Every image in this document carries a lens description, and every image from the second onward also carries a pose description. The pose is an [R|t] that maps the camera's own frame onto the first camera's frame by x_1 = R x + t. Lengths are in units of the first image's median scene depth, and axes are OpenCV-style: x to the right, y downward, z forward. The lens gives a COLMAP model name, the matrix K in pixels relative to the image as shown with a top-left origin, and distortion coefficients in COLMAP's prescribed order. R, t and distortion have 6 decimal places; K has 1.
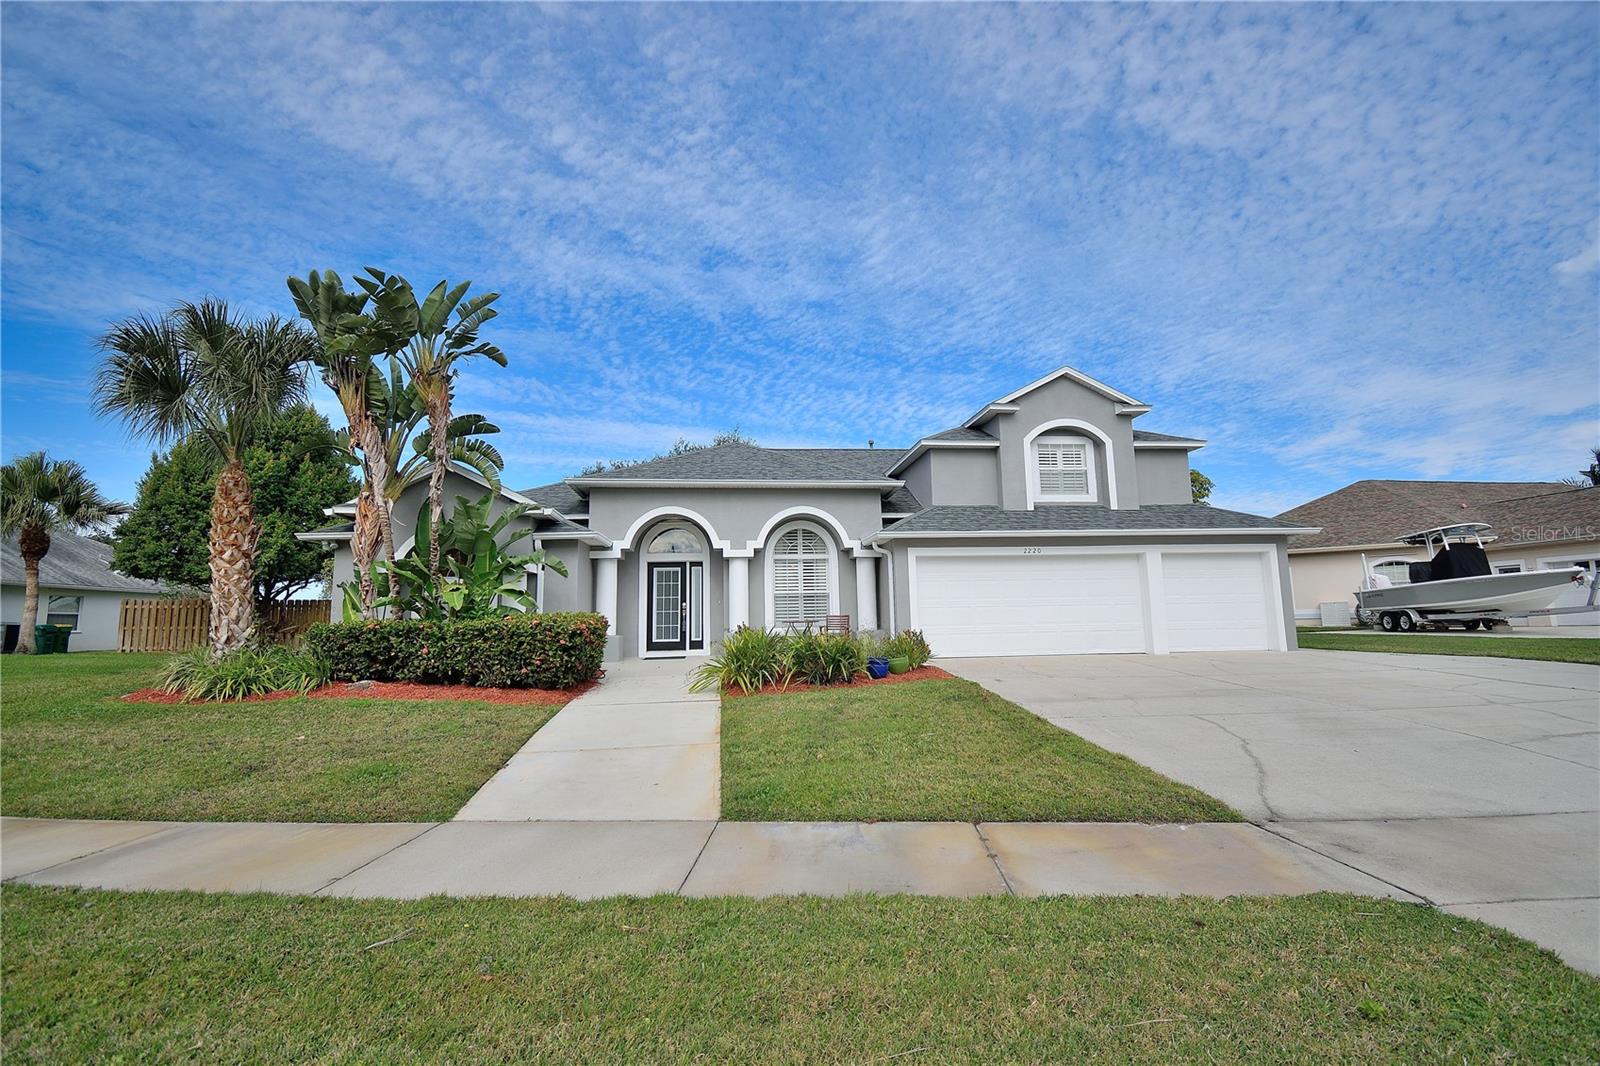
lens RADIAL K [[720.5, 0, 799.4], [0, 720.5, 523.6], [0, 0, 1]] dist [0.016048, -0.021993]
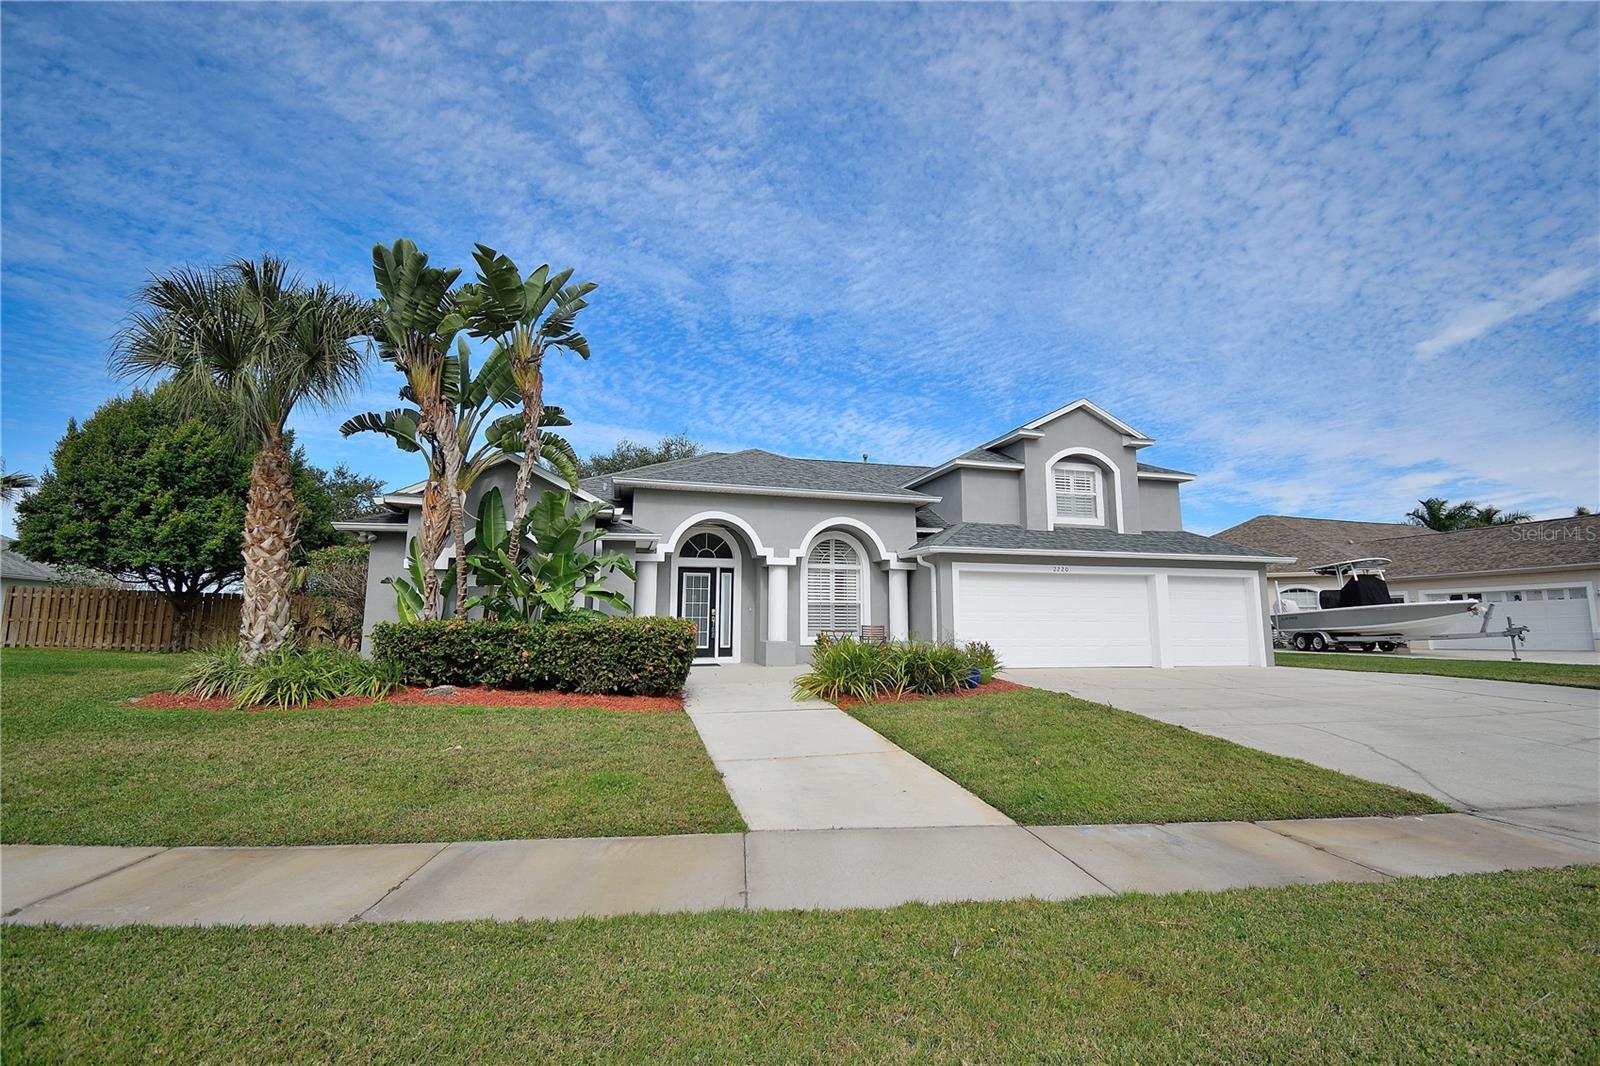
lens RADIAL K [[707.4, 0, 765.1], [0, 707.4, 498.8], [0, 0, 1]] dist [0.017735, -0.023272]
pose [[0.987307, 0.050420, 0.150611, -0.228401], [-0.043267, 0.997791, -0.050400, 0.004904], [-0.152819, 0.043243, 0.987308, 0.025952]]
